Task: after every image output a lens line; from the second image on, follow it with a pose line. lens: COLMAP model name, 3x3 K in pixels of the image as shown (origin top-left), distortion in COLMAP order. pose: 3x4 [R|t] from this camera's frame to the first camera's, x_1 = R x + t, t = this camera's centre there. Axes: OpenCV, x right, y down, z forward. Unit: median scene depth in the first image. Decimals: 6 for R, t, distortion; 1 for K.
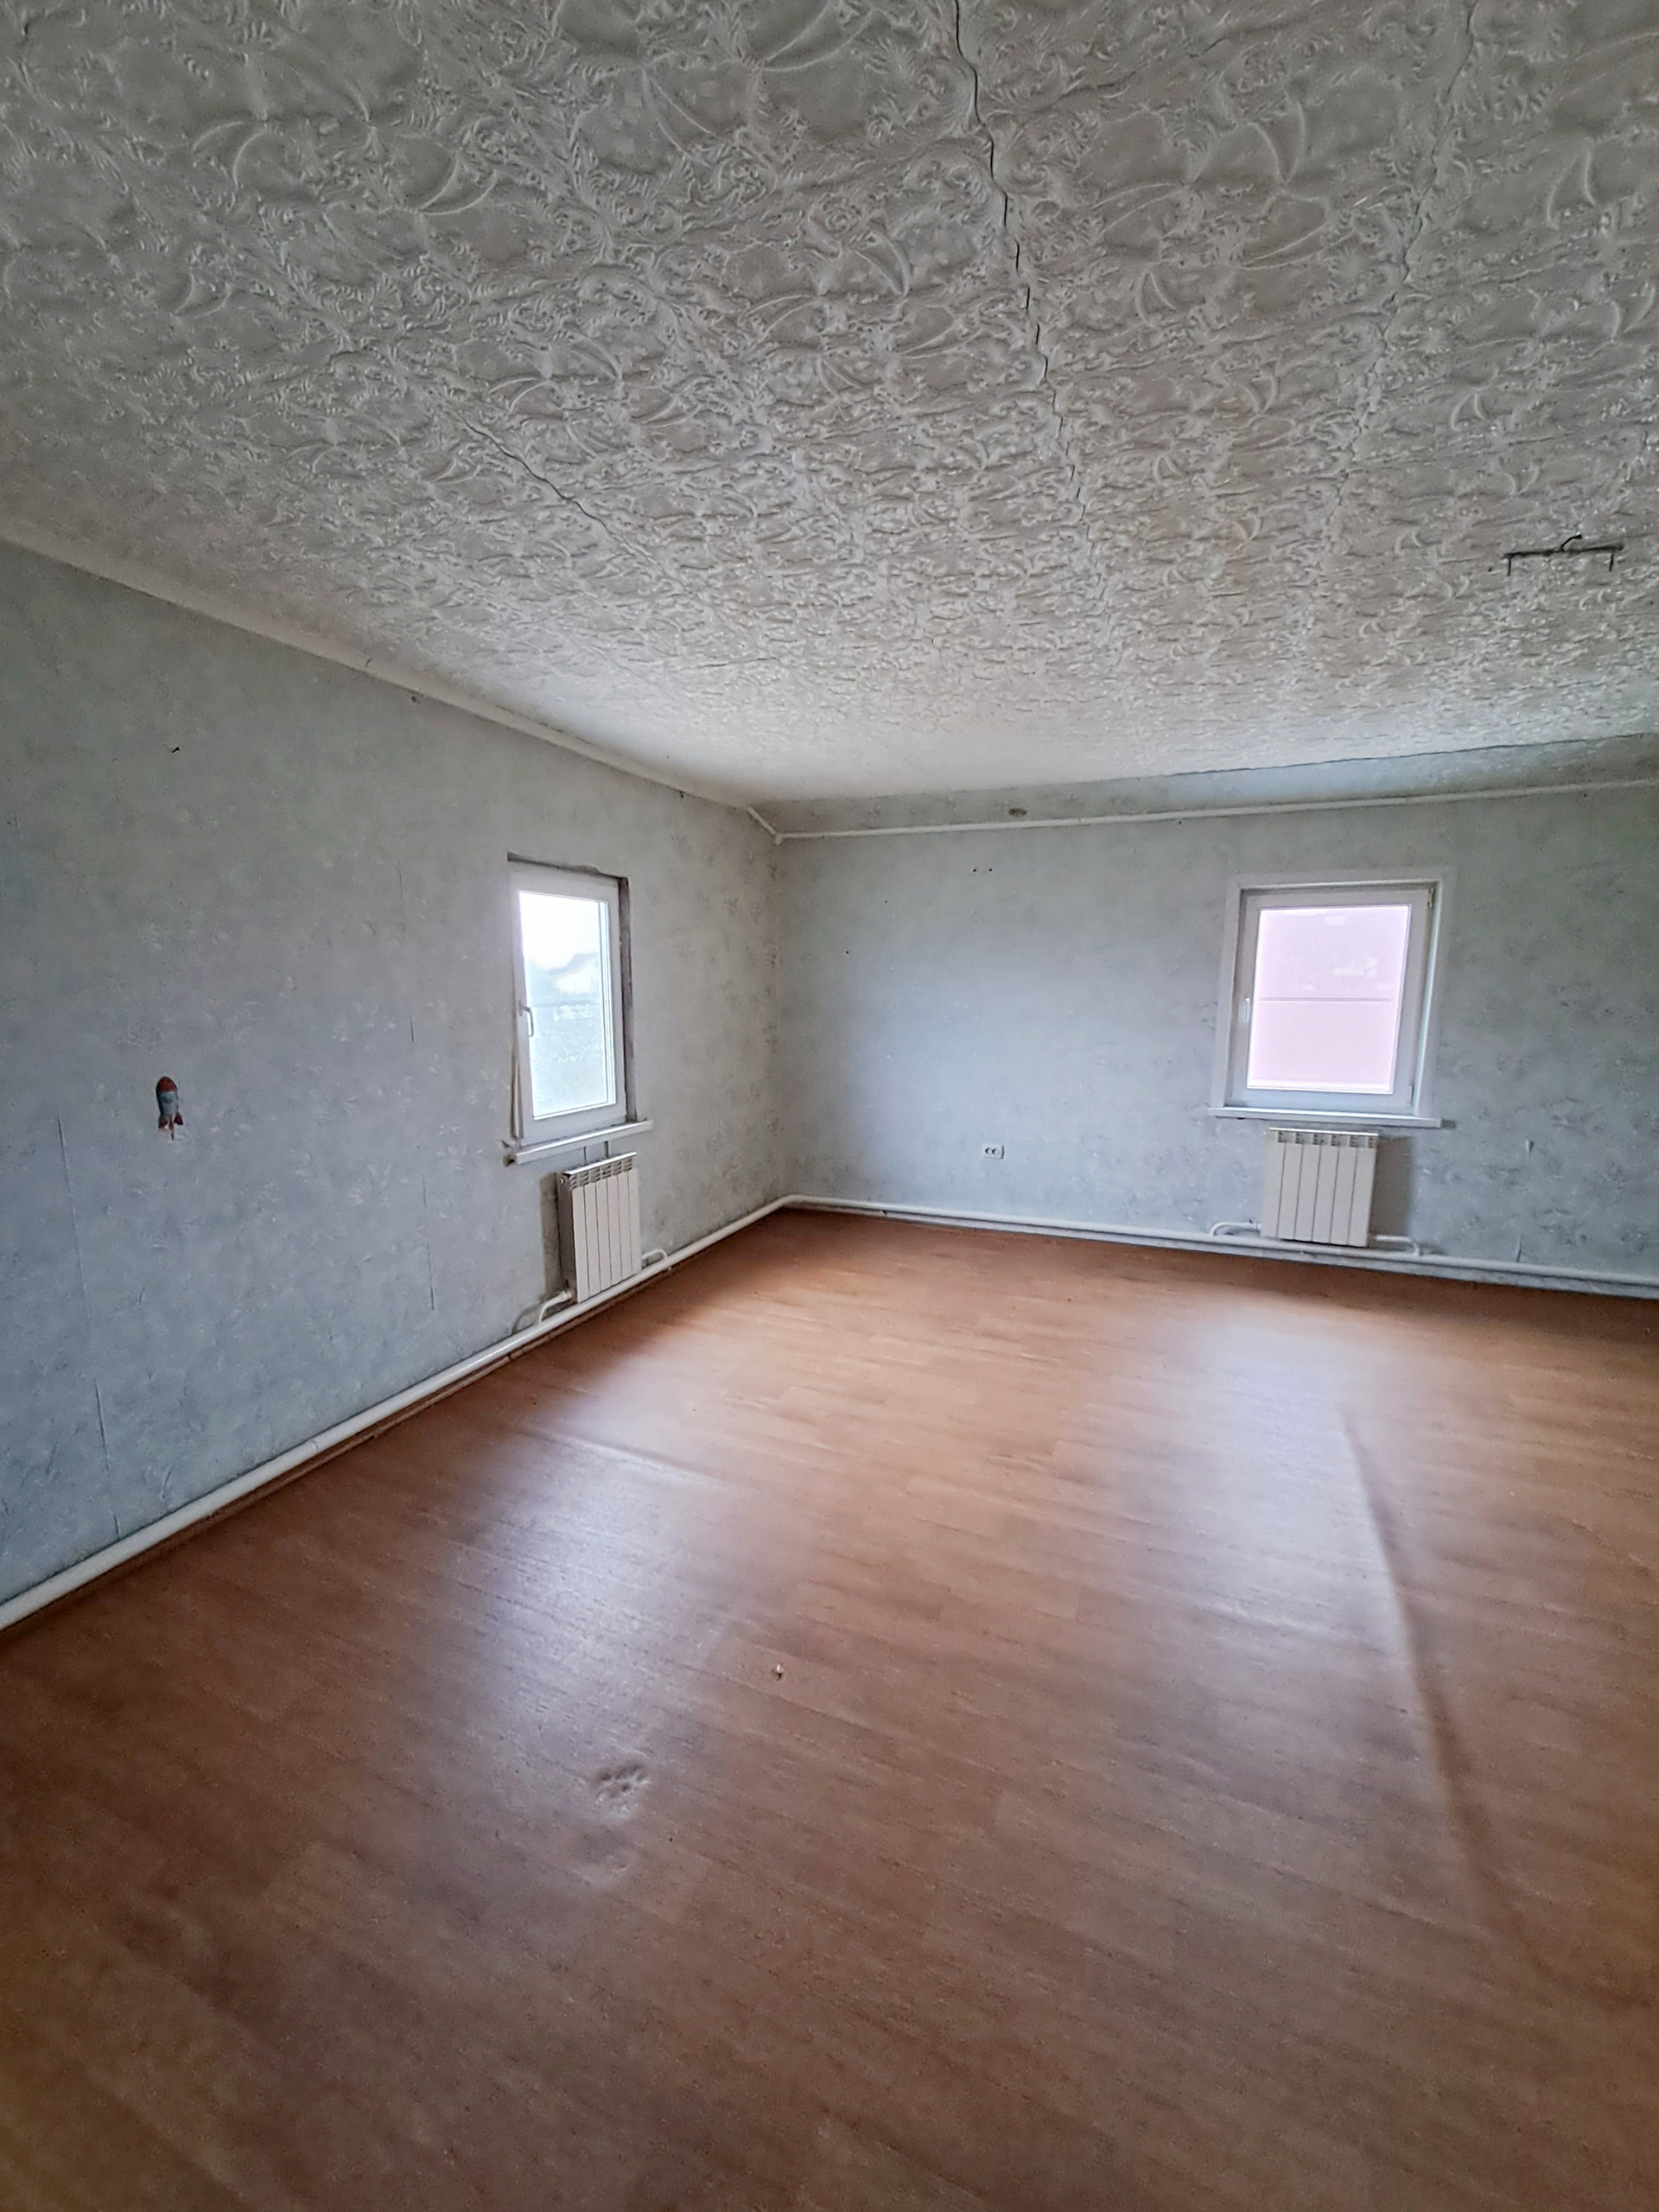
lens RADIAL K [[884.8, 0, 832.4], [0, 884.8, 1108.6], [0, 0, 1]] dist [-0.003881, 0.002621]
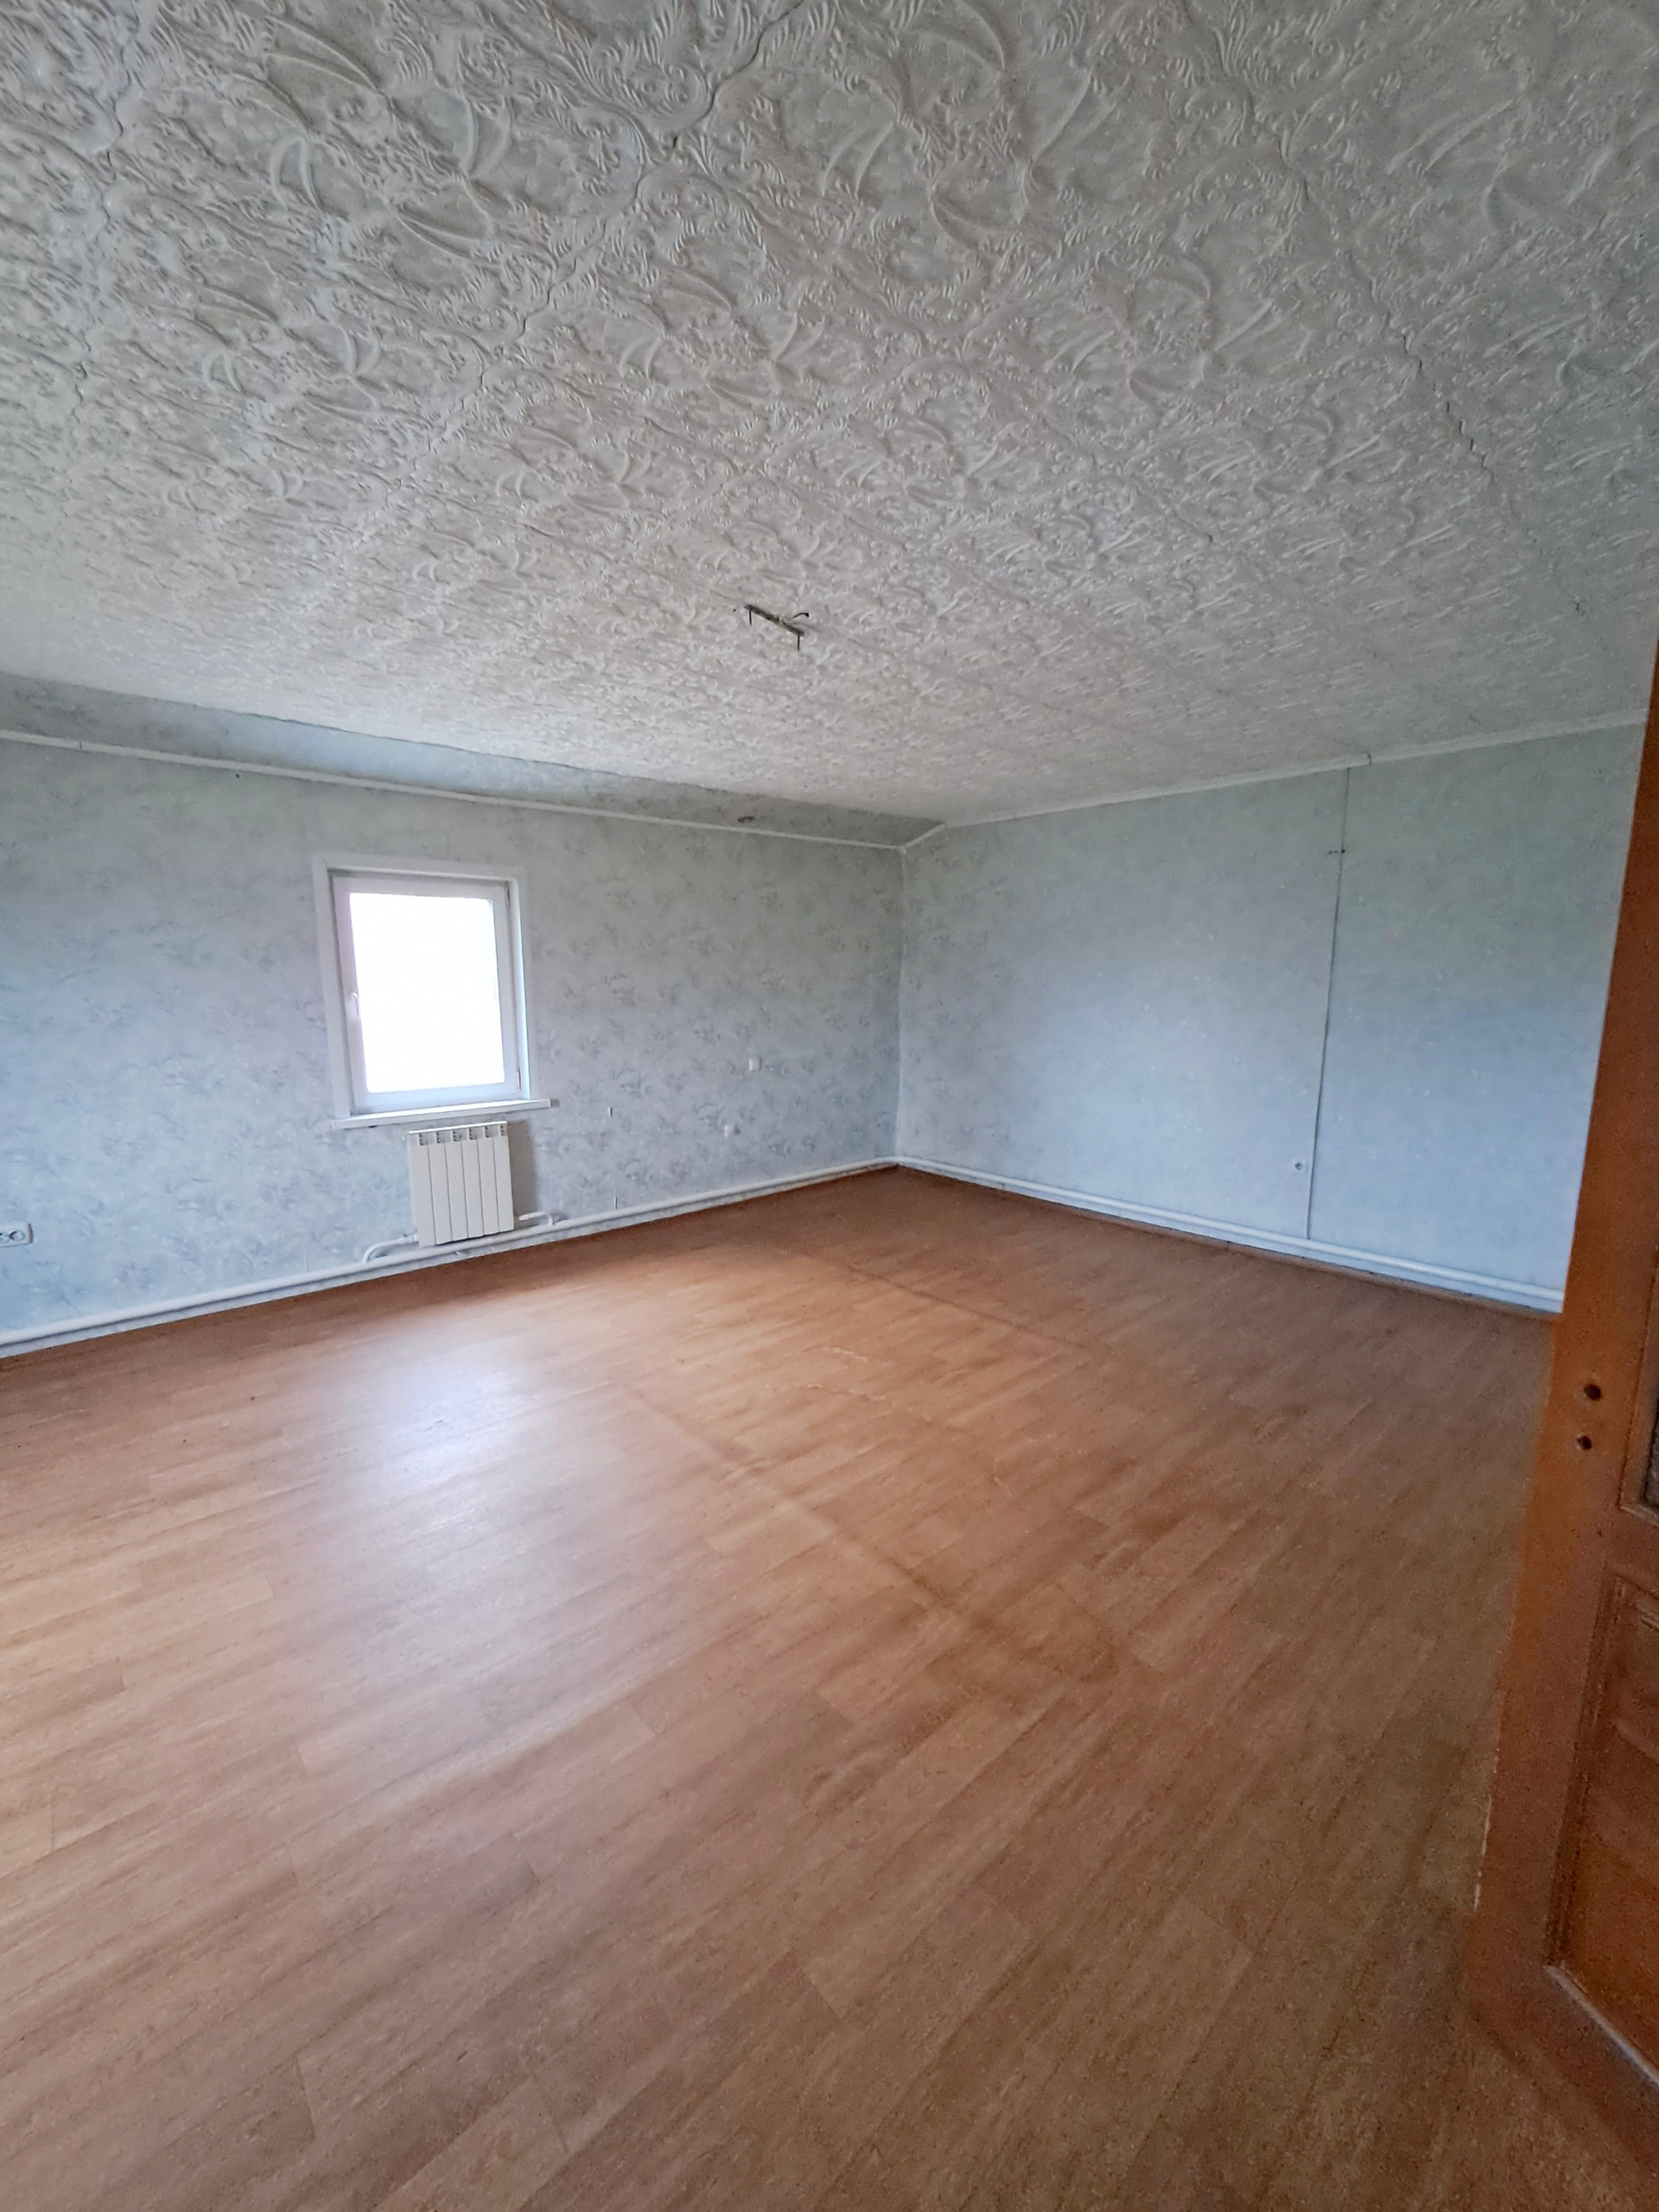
lens RADIAL K [[884.8, 0, 832.1], [0, 884.8, 1117.6], [0, 0, 1]] dist [-0.003881, 0.002621]
pose [[0.435268, -0.144822, 0.888577, -0.139645], [0.127523, 0.986944, 0.098387, -0.028526], [-0.891224, 0.070489, 0.448053, 0.189606]]
